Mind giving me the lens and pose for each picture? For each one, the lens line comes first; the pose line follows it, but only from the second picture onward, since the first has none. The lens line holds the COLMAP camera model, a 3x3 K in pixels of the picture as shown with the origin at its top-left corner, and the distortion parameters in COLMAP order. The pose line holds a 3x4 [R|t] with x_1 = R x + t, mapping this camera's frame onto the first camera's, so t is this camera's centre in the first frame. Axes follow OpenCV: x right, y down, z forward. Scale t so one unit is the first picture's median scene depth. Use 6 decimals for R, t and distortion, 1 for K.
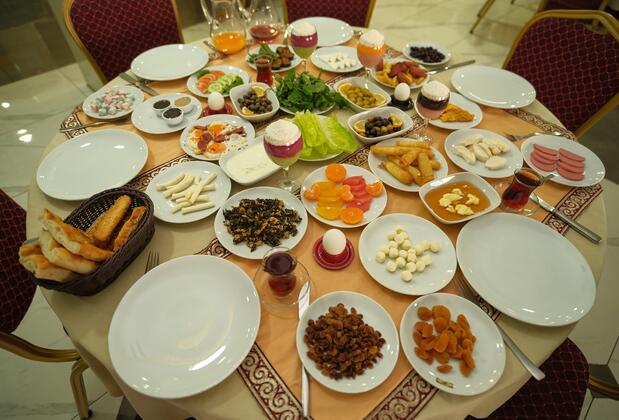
lens RADIAL K [[358.2, 0, 309.5], [0, 358.2, 210.0], [0, 0, 1]] dist [-0.001303, 0.000131]
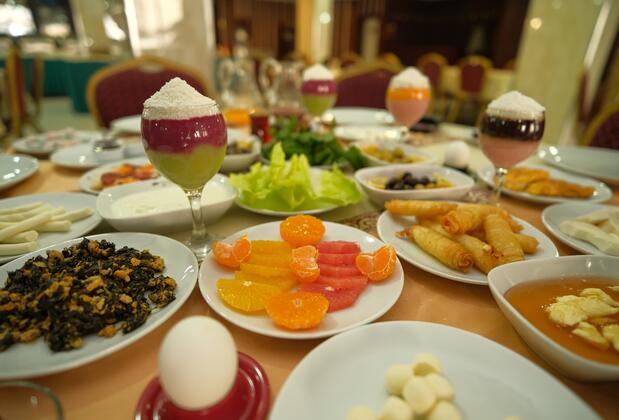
lens RADIAL K [[358.2, 0, 309.5], [0, 358.2, 210.0], [0, 0, 1]] dist [-0.001303, 0.000131]
pose [[0.973919, 0.077024, -0.213420, 0.187113], [-0.161056, 0.897228, -0.411147, 0.070100], [0.159819, 0.434797, 0.886233, 0.567109]]
